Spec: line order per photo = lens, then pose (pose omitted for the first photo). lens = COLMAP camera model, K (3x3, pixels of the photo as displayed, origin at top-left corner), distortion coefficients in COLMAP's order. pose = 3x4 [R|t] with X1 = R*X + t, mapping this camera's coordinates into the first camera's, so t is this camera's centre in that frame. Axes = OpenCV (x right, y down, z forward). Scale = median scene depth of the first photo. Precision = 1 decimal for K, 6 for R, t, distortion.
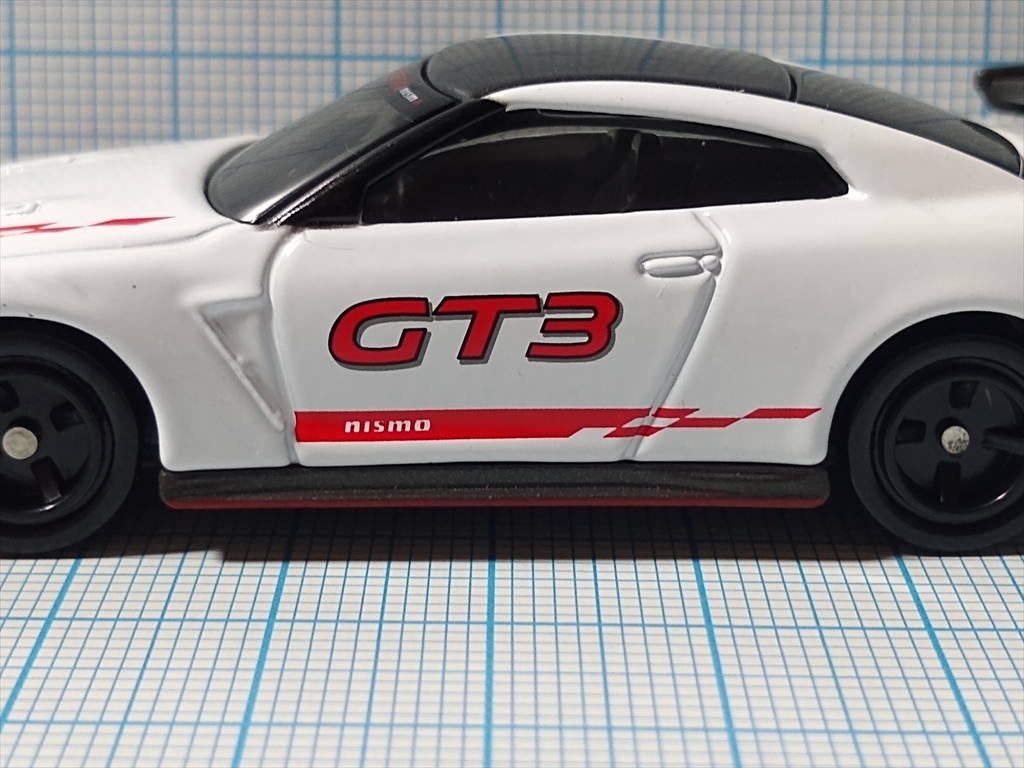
lens RADIAL K [[427.9, 0, 510.7], [0, 427.9, 387.9], [0, 0, 1]] dist [0.002688, -0.000507]
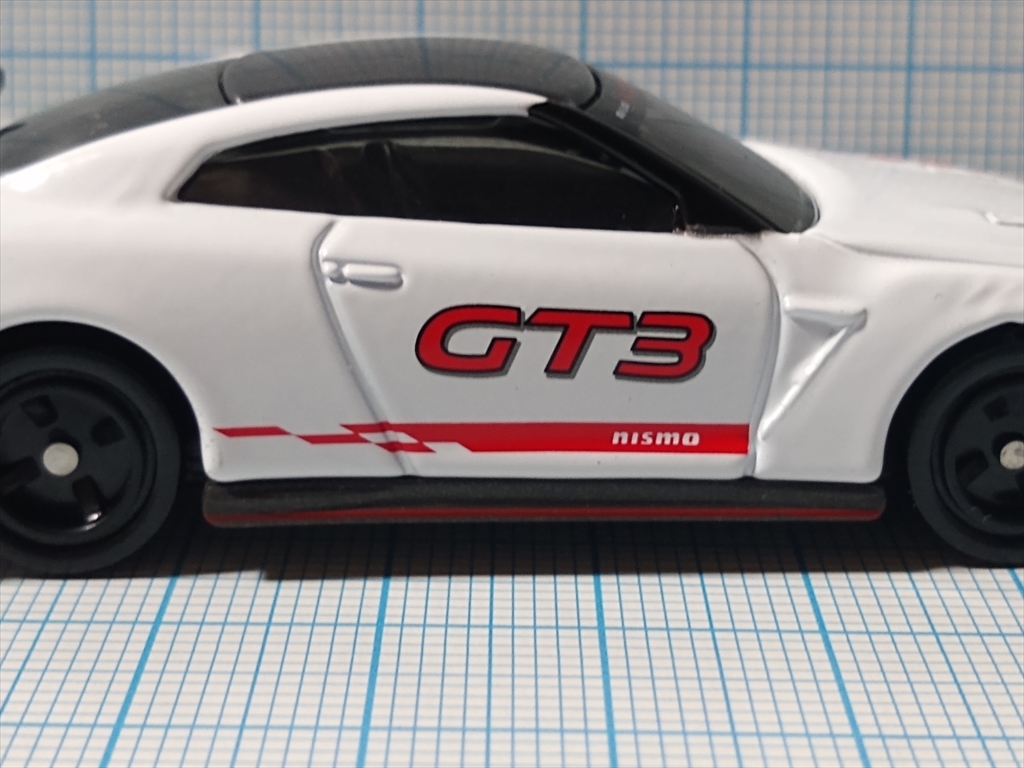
lens RADIAL K [[405.5, 0, 512.0], [0, 405.5, 384.0], [0, 0, 1]] dist [0.002969, -0.000521]
pose [[0.999997, 0.002436, 0.000957, -0.256746], [-0.002399, 0.999334, -0.036398, -0.002752], [-0.001045, 0.036396, 0.999337, 0.000816]]
